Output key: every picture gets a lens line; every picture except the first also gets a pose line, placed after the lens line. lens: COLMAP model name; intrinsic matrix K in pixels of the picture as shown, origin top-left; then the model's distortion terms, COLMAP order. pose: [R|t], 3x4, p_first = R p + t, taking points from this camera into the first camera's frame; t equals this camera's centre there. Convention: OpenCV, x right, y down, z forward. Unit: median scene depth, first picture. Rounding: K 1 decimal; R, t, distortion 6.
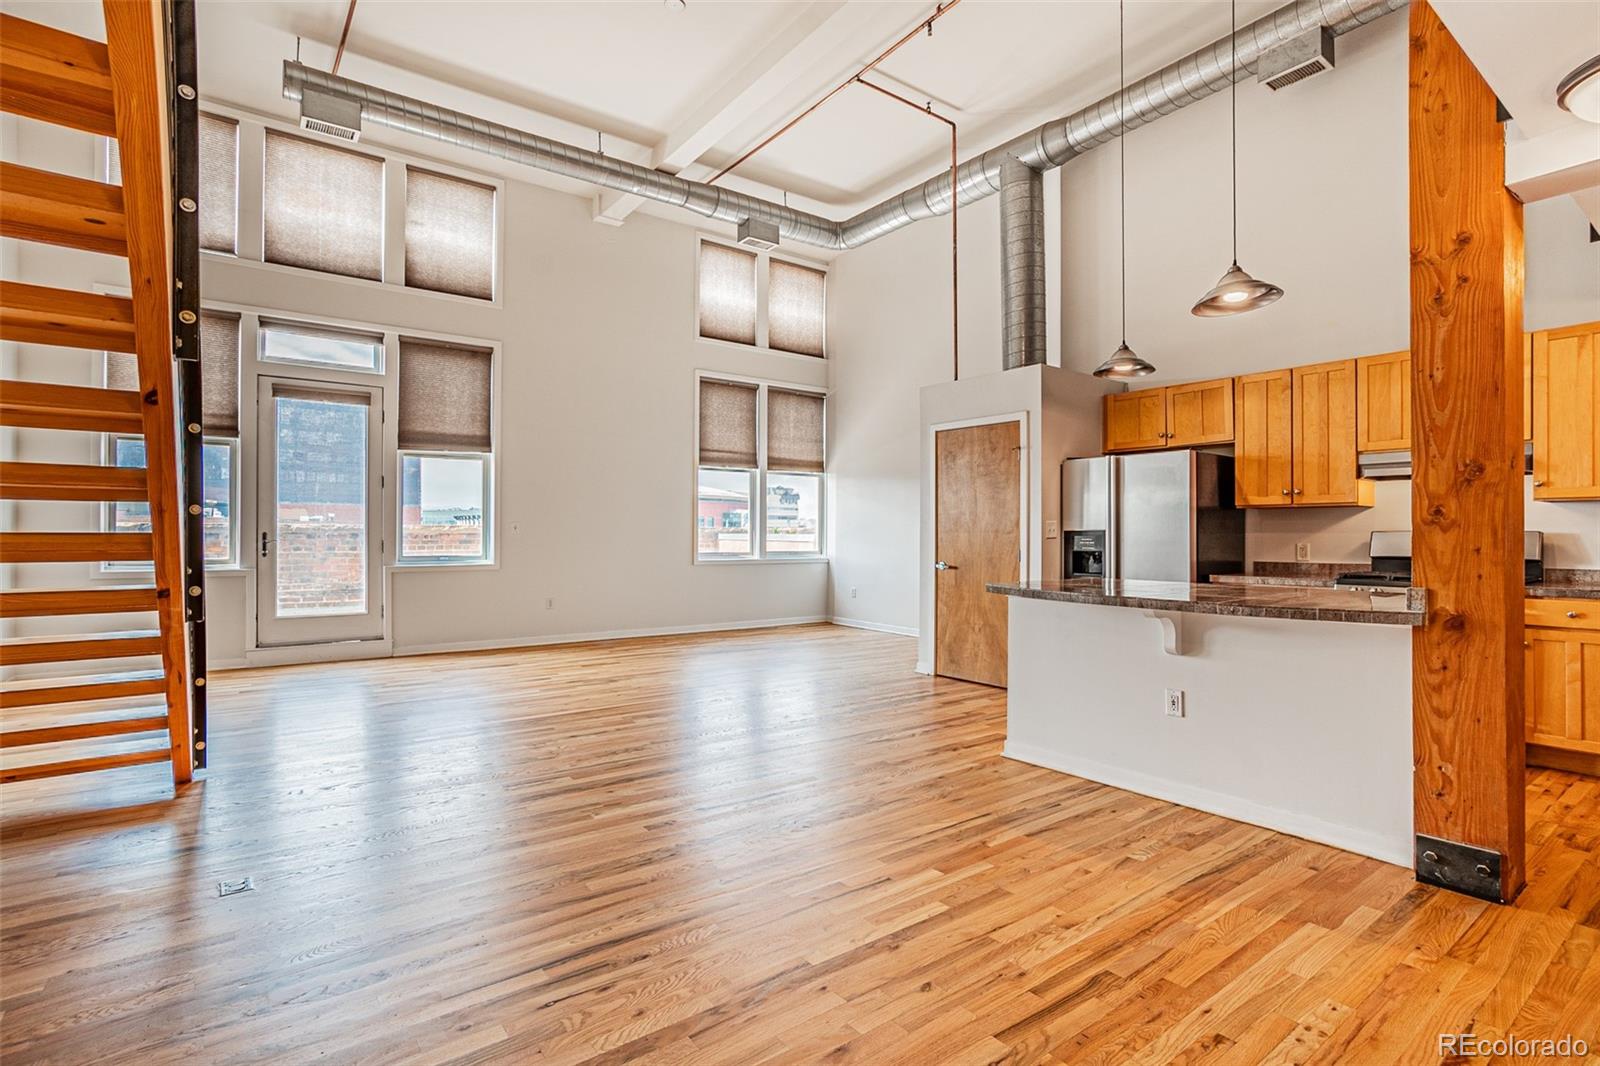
lens RADIAL K [[764.1, 0, 806.2], [0, 764.1, 528.9], [0, 0, 1]] dist [-0.040203, 0.024172]
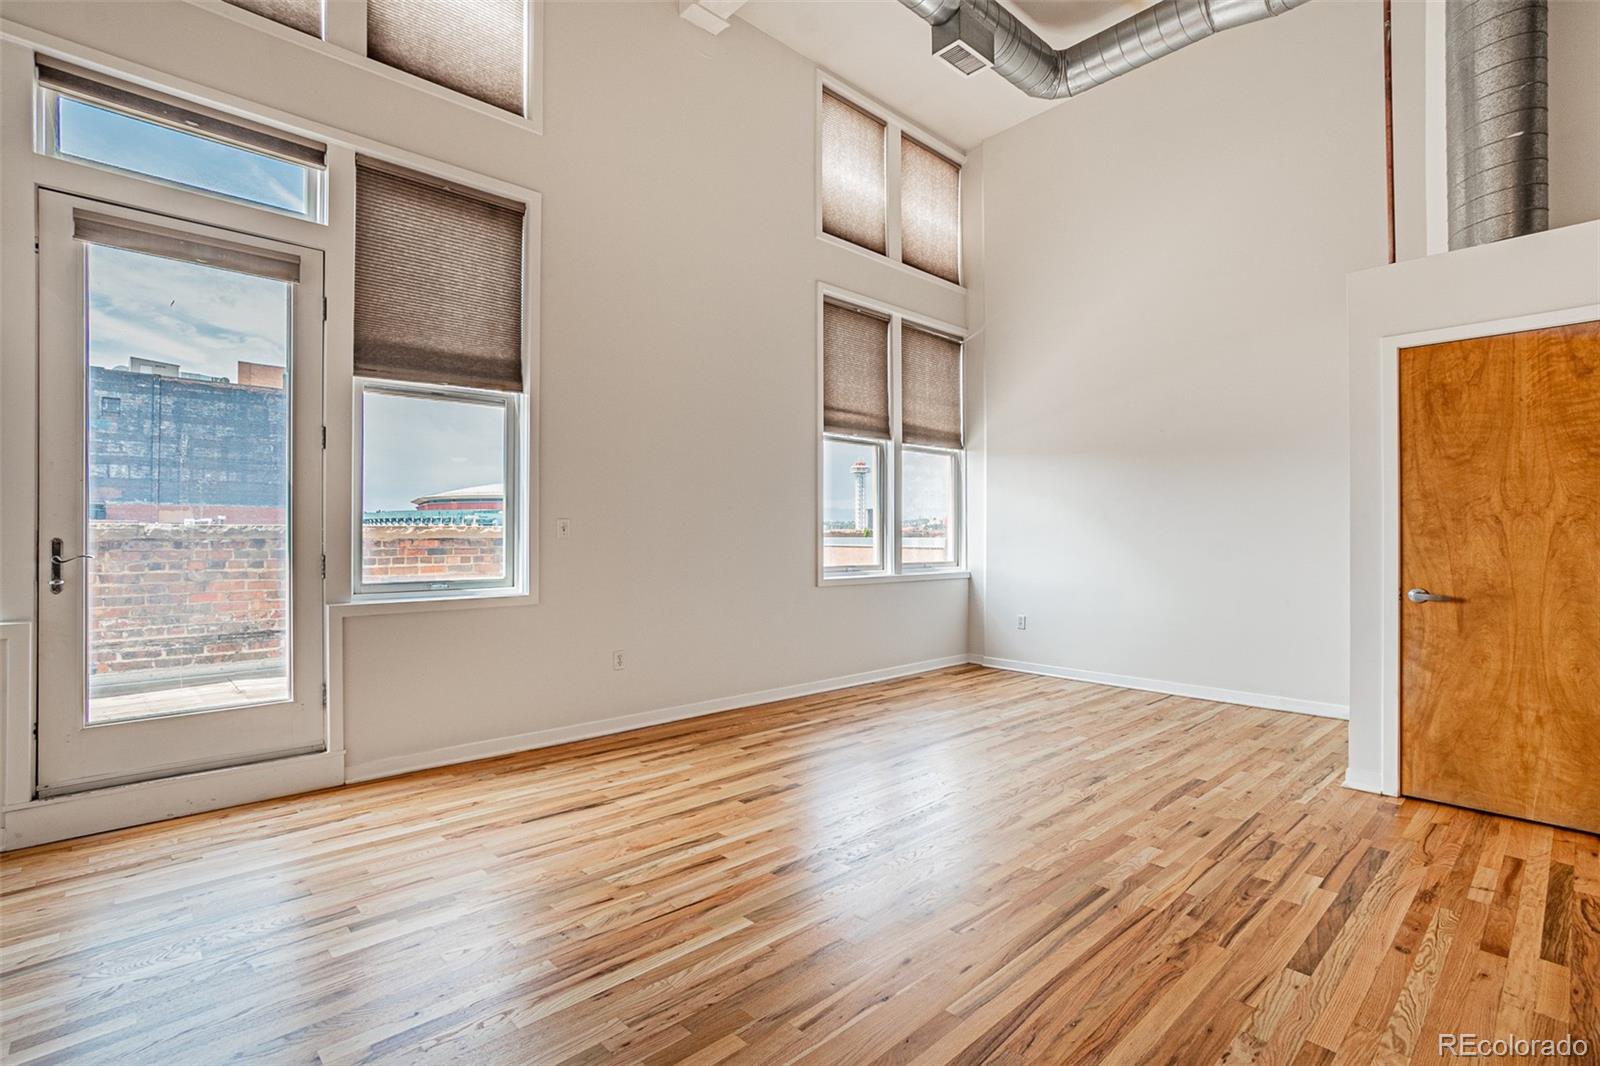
lens RADIAL K [[770.9, 0, 789.6], [0, 770.9, 530.0], [0, 0, 1]] dist [-0.043500, 0.024919]
pose [[0.996746, -0.003269, 0.080534, -0.266763], [0.003433, 0.999992, -0.001890, 0.001098], [-0.080528, 0.002161, 0.996750, 0.430383]]
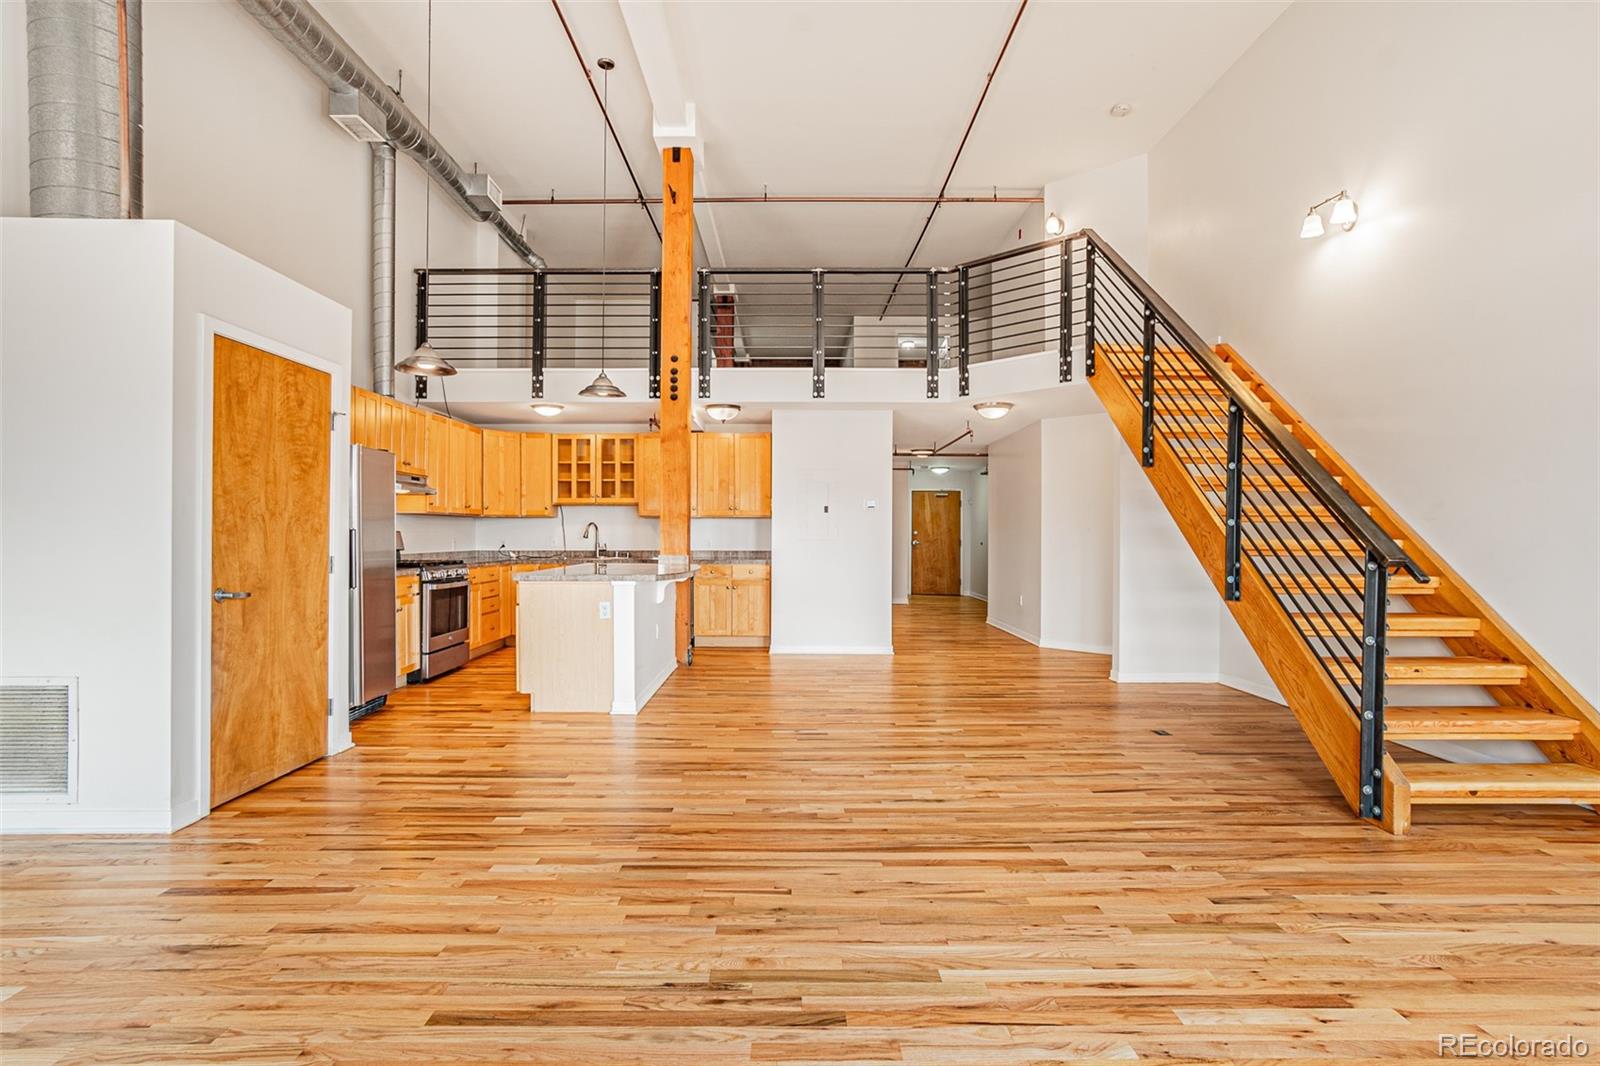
lens RADIAL K [[788.0, 0, 783.0], [0, 788.0, 538.9], [0, 0, 1]] dist [-0.052609, 0.032854]
pose [[-0.793413, -0.008843, 0.608620, -0.386531], [-0.009692, 0.999951, 0.001893, 0.004368], [-0.608607, -0.004396, -0.793460, 1.022930]]
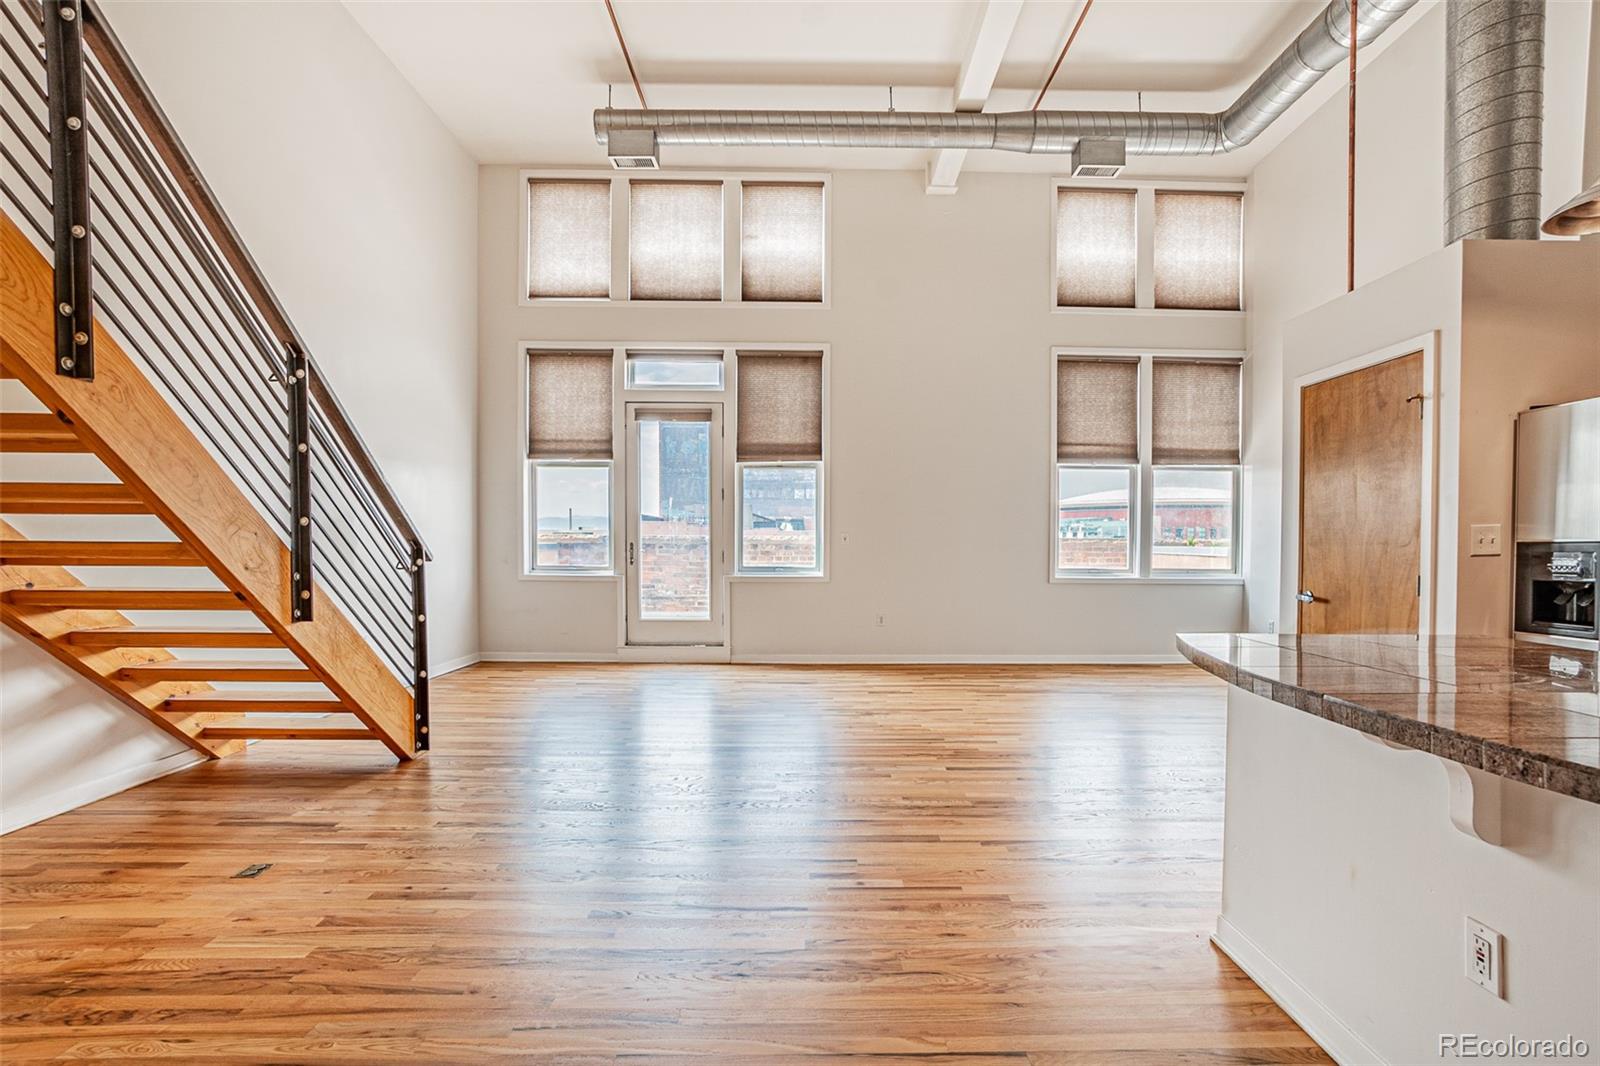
lens RADIAL K [[790.5, 0, 840.4], [0, 790.5, 561.0], [0, 0, 1]] dist [-0.046642, 0.027109]
pose [[0.819272, 0.015019, -0.573208, 0.194735], [-0.000872, 0.999688, 0.024948, 0.002108], [0.573405, -0.019939, 0.819030, 0.204156]]
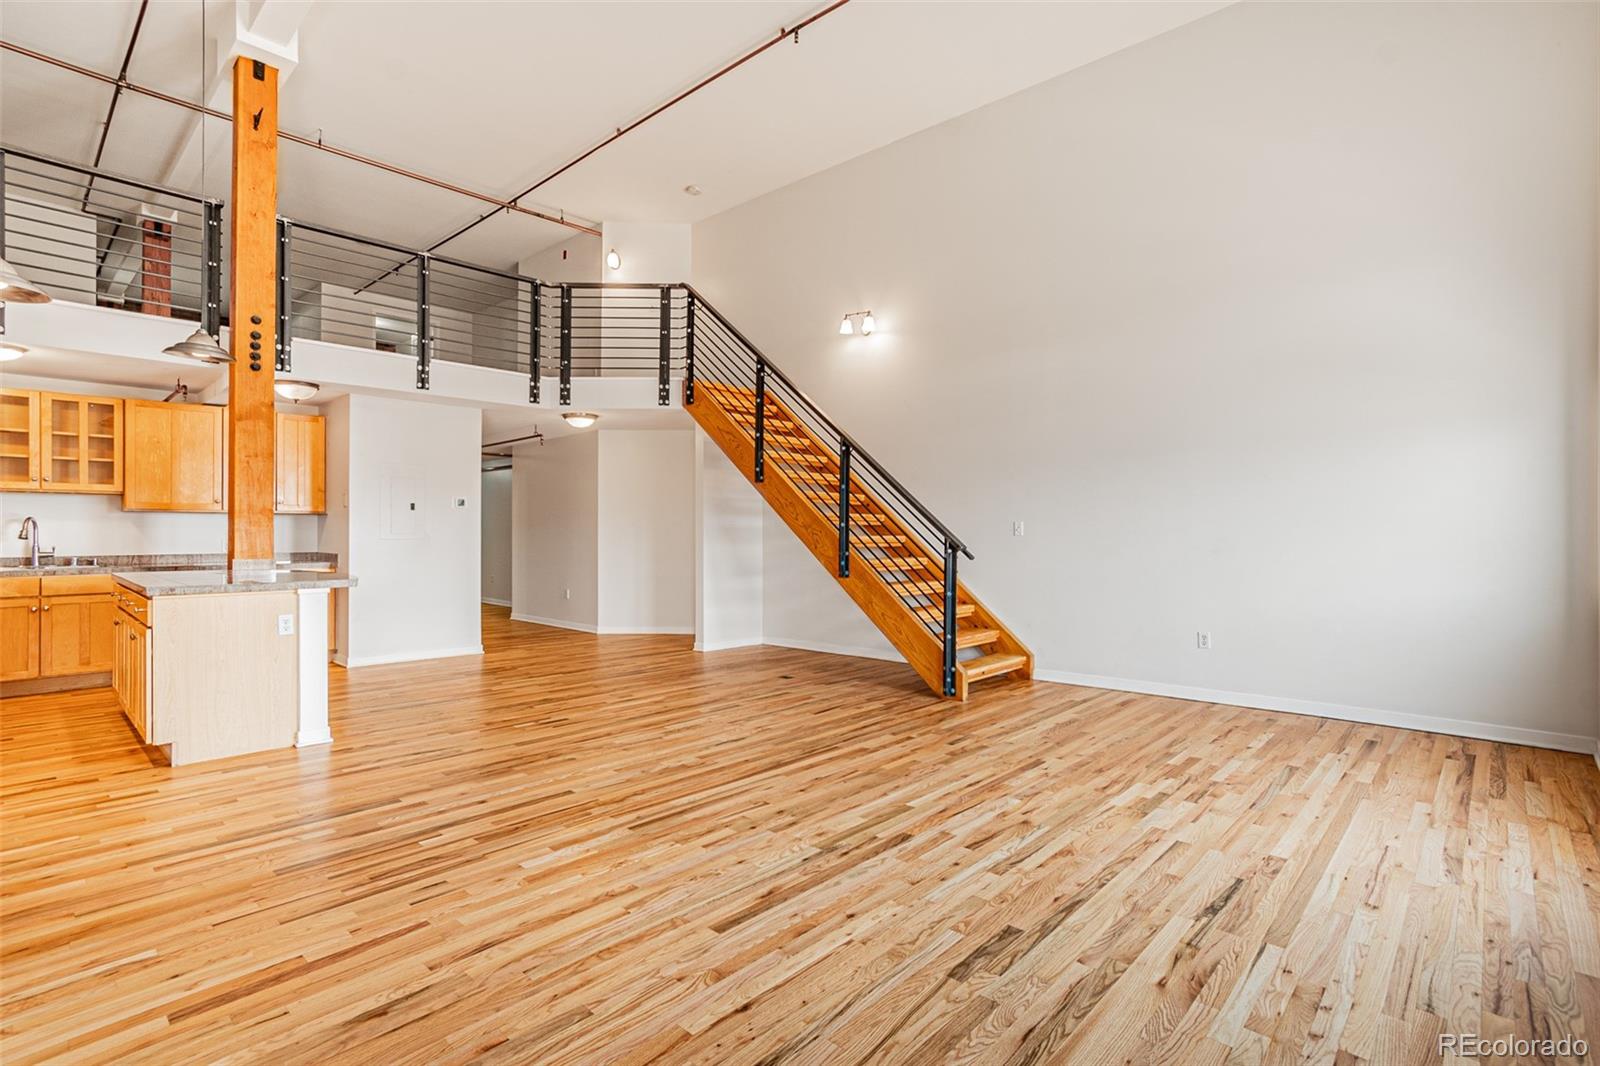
lens RADIAL K [[790.8, 0, 837.6], [0, 790.8, 531.8], [0, 0, 1]] dist [-0.048767, 0.024494]
pose [[-0.979803, -0.004123, -0.199922, -0.120103], [-0.002139, 0.999946, -0.010140, 0.006497], [0.199953, -0.009508, -0.979759, 1.214671]]
